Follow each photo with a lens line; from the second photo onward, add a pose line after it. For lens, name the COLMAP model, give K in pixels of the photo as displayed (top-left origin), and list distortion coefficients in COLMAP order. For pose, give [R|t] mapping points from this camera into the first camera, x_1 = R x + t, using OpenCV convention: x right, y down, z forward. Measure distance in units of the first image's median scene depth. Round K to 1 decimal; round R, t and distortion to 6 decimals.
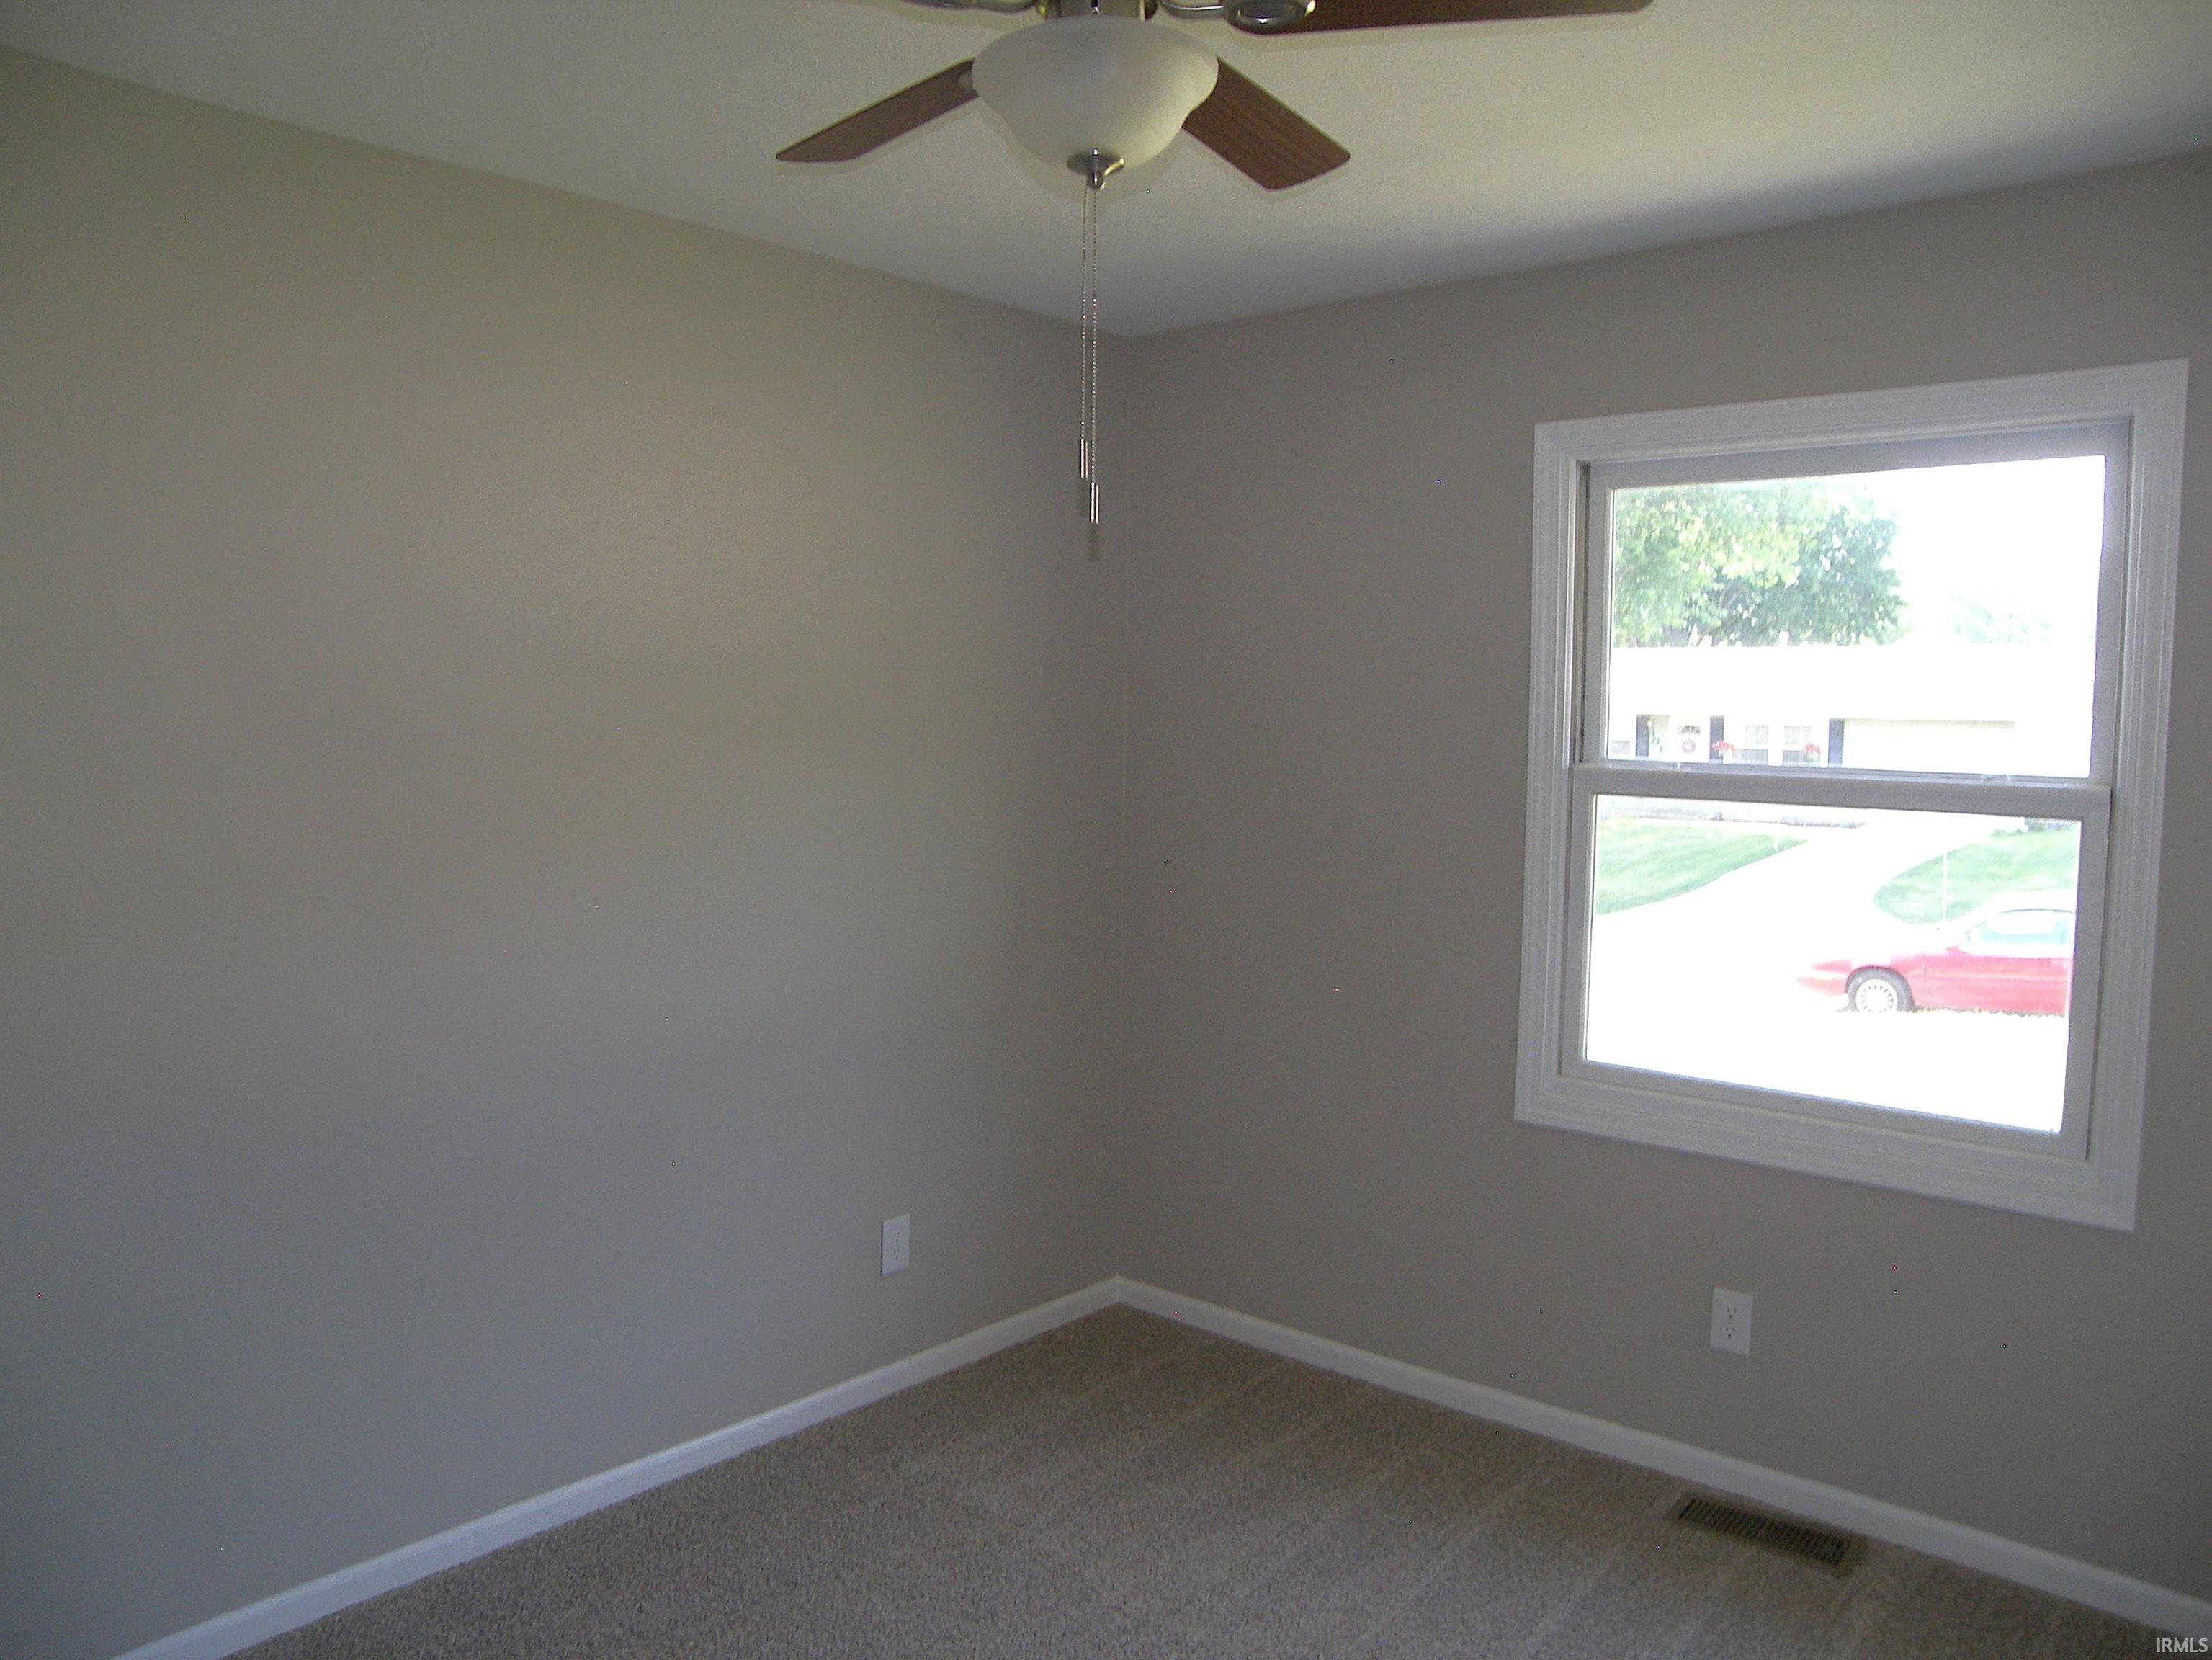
lens RADIAL K [[1579.9, 0, 1102.0], [0, 1579.9, 800.0], [0, 0, 1]] dist [-0.119522, 0.072856]
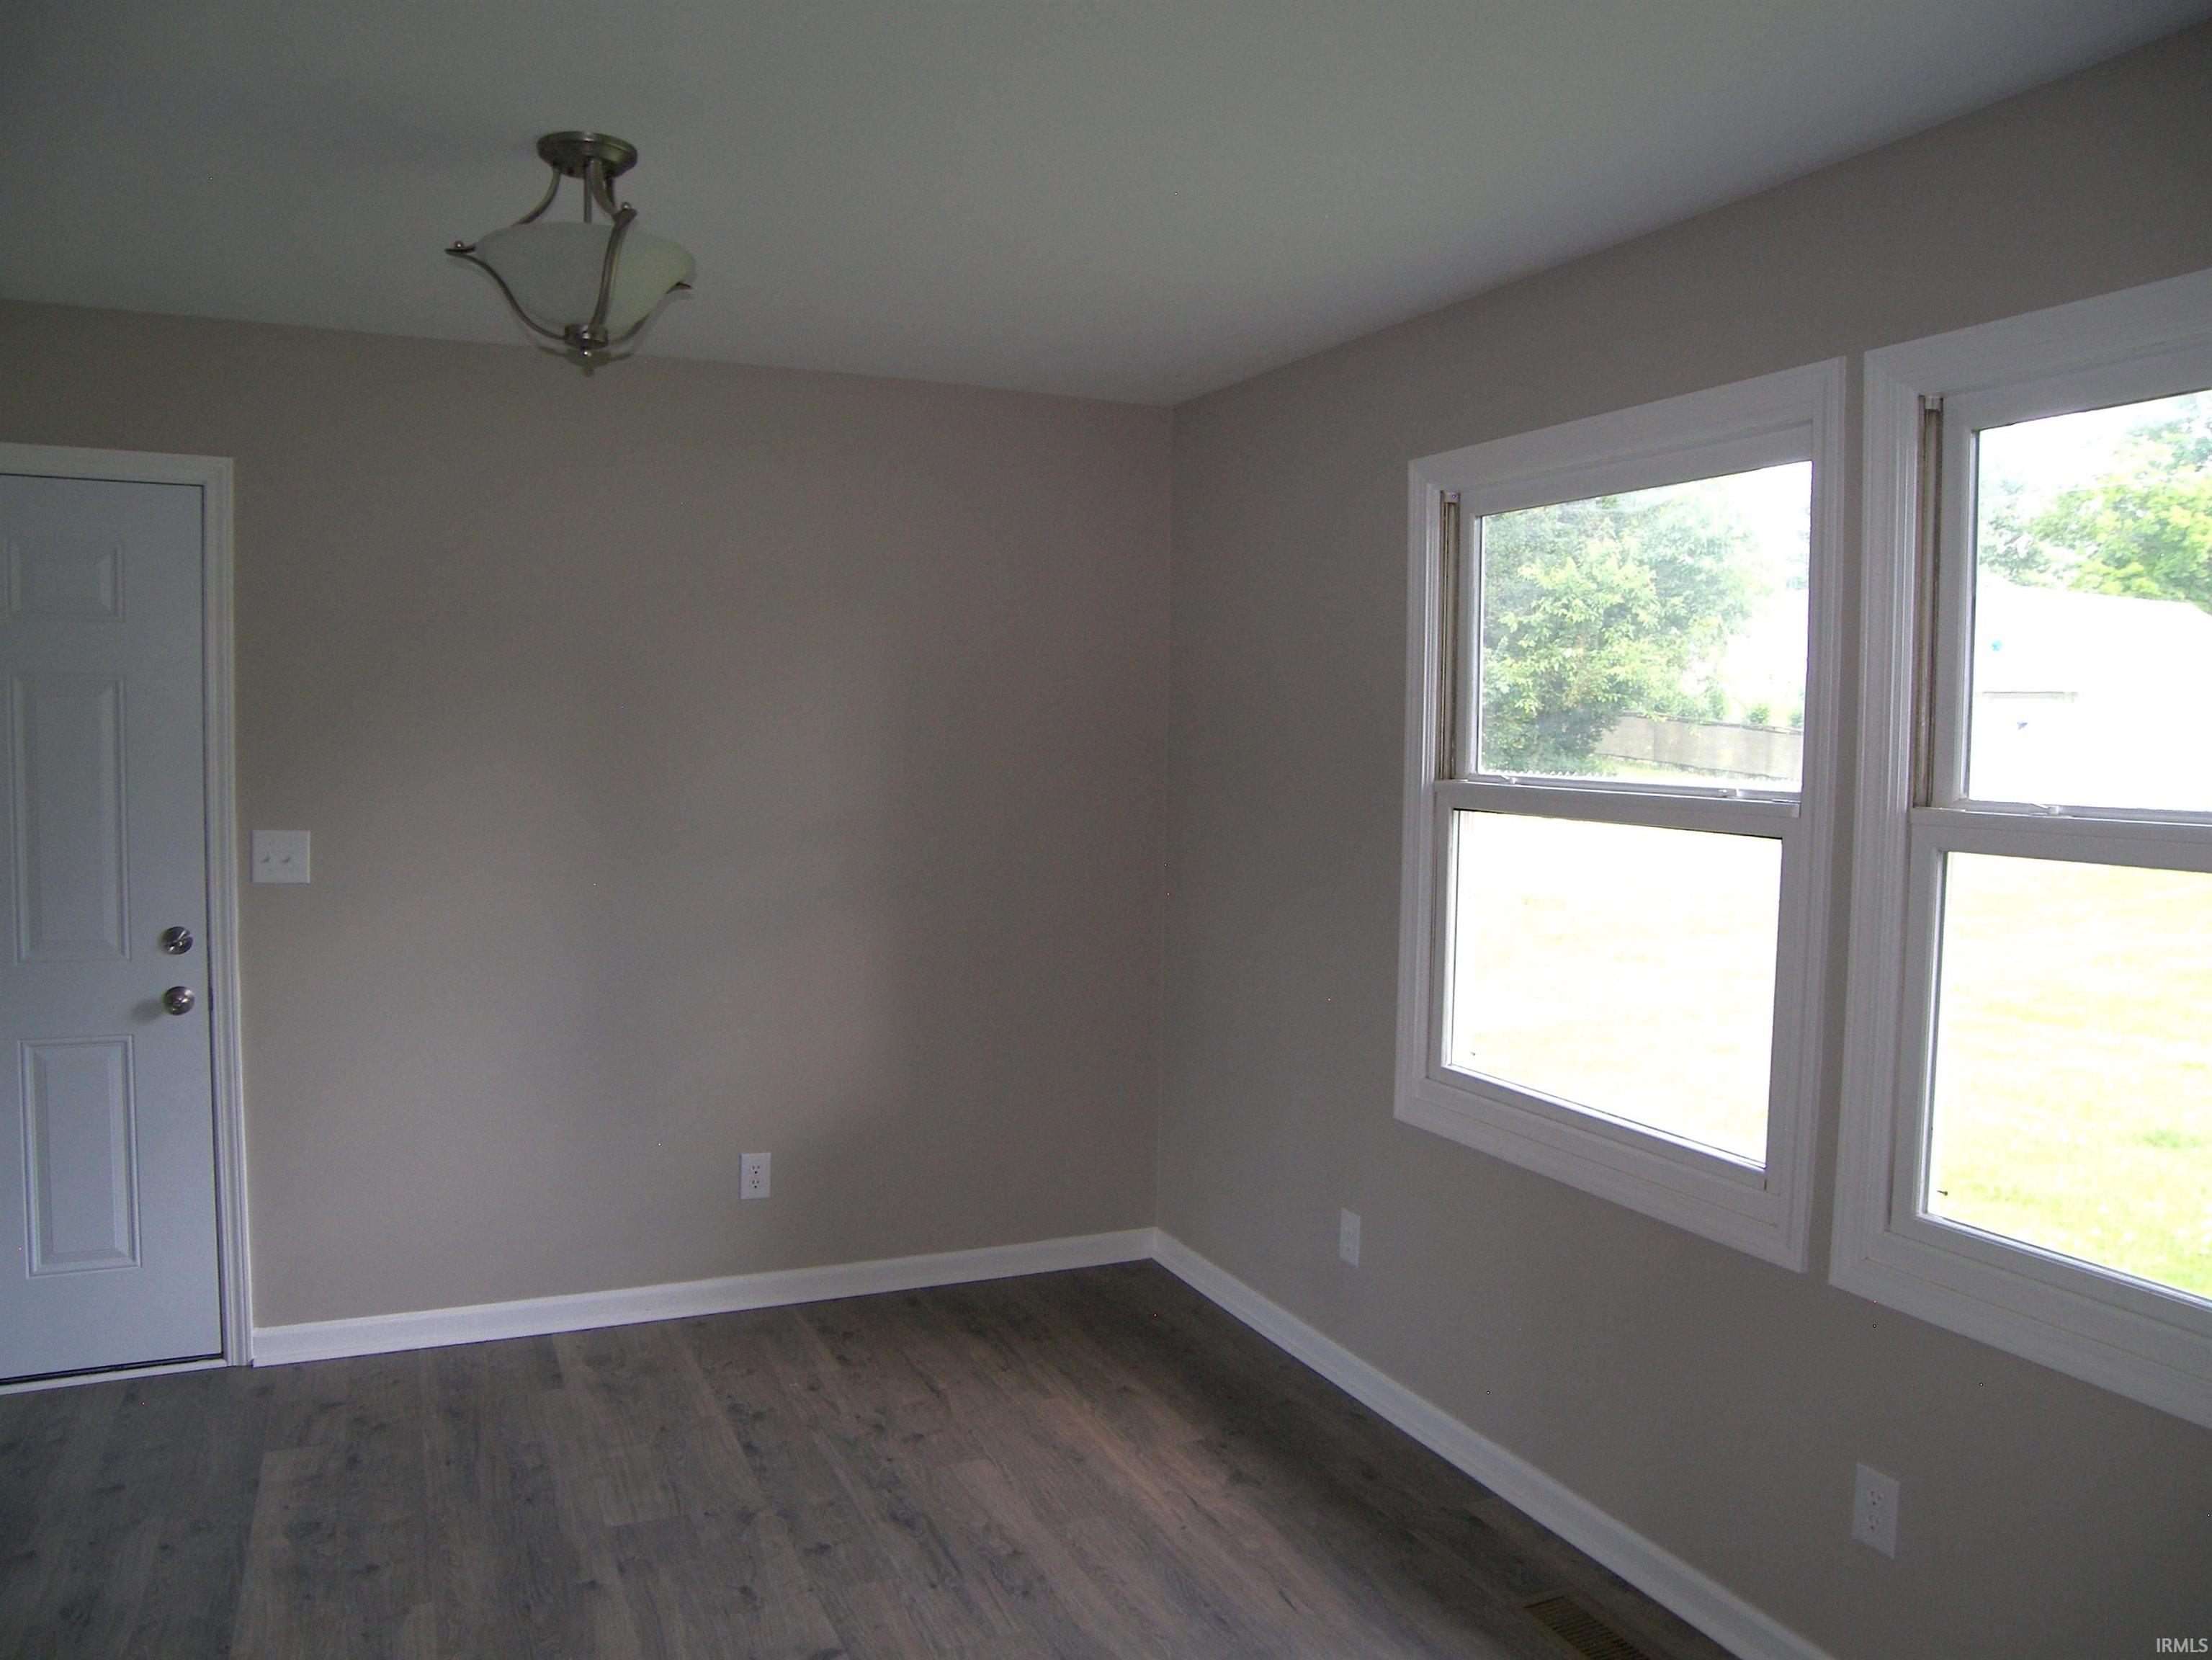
lens RADIAL K [[1579.9, 0, 1106.4], [0, 1579.9, 831.2], [0, 0, 1]] dist [-0.119522, 0.072856]
pose [[0.902640, 0.027943, -0.429489, 0.555315], [-0.030502, 0.999534, 0.000926, 0.016167], [0.429315, 0.012264, 0.903071, -0.047707]]
